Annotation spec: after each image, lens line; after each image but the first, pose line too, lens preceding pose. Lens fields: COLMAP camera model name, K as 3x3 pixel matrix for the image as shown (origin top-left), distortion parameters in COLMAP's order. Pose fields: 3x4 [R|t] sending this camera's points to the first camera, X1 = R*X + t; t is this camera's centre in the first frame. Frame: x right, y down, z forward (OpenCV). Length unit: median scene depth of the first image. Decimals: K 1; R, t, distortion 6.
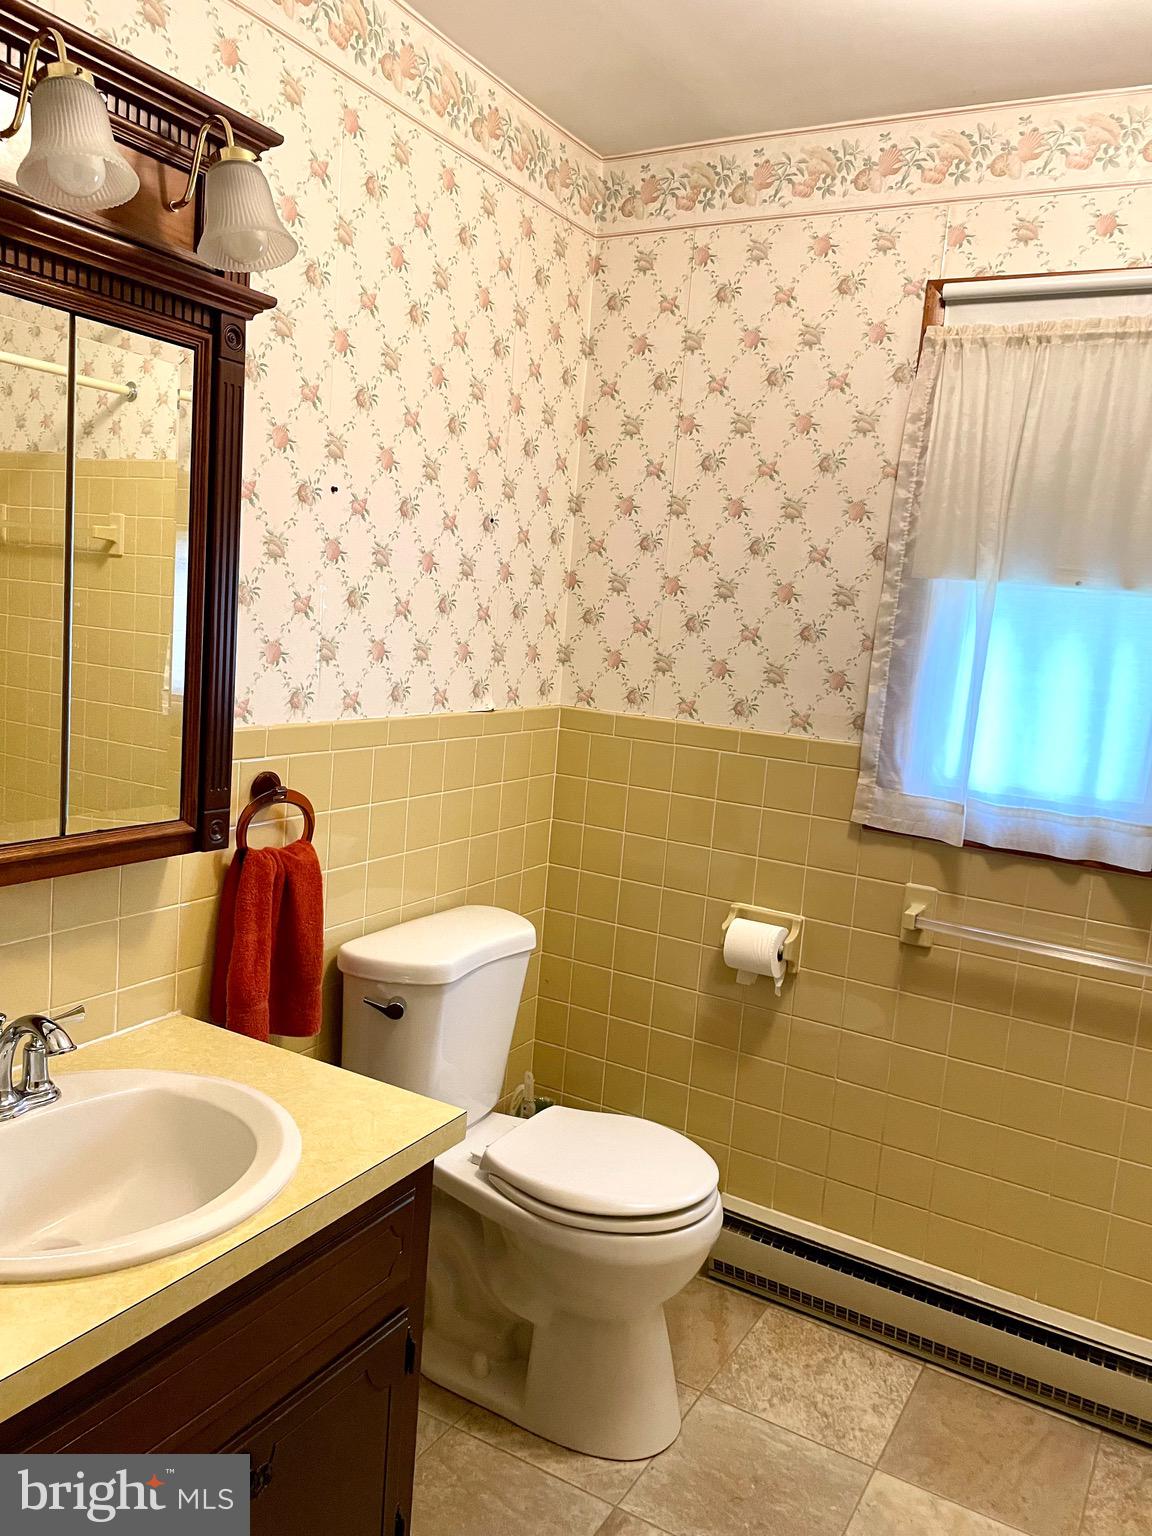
lens RADIAL K [[1173.8, 0, 584.8], [0, 1173.8, 769.1], [0, 0, 1]] dist [0.082585, -0.102402]
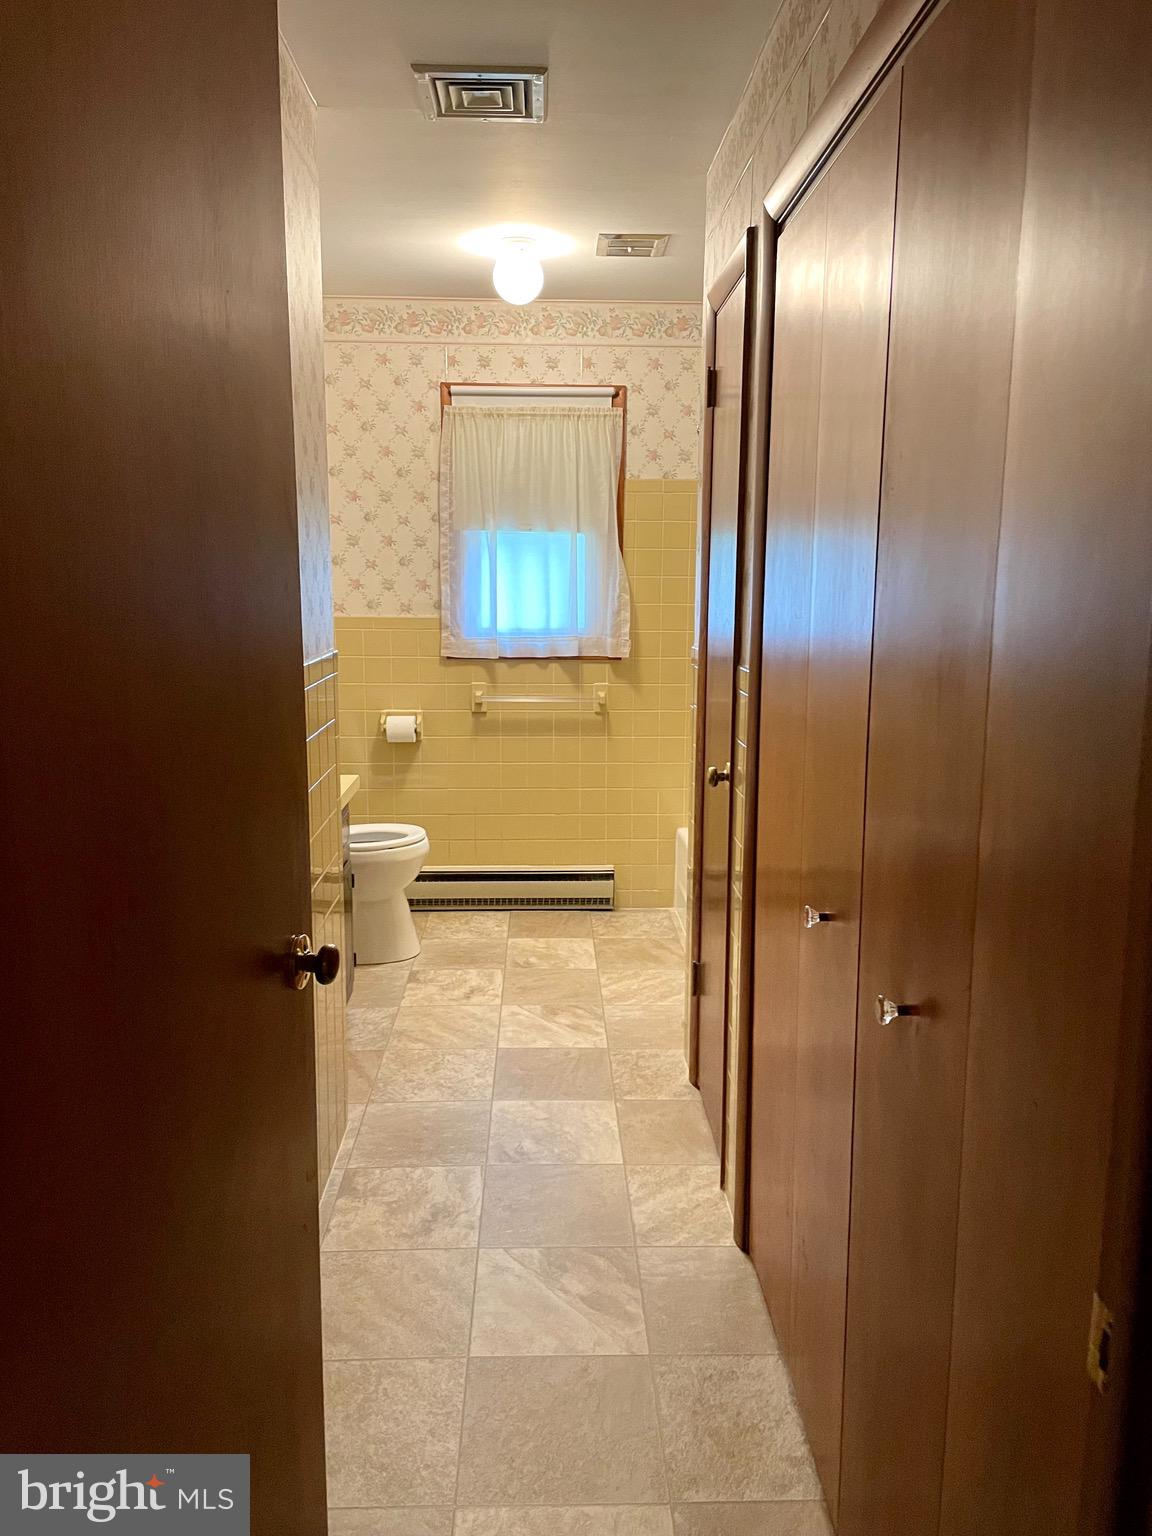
lens RADIAL K [[1173.8, 0, 575.7], [0, 1173.8, 763.2], [0, 0, 1]] dist [0.082585, -0.102402]
pose [[0.850326, -0.166577, 0.499198, -0.616470], [0.133738, 0.985840, 0.101157, 0.054440], [-0.508980, -0.019254, 0.860563, -0.843753]]
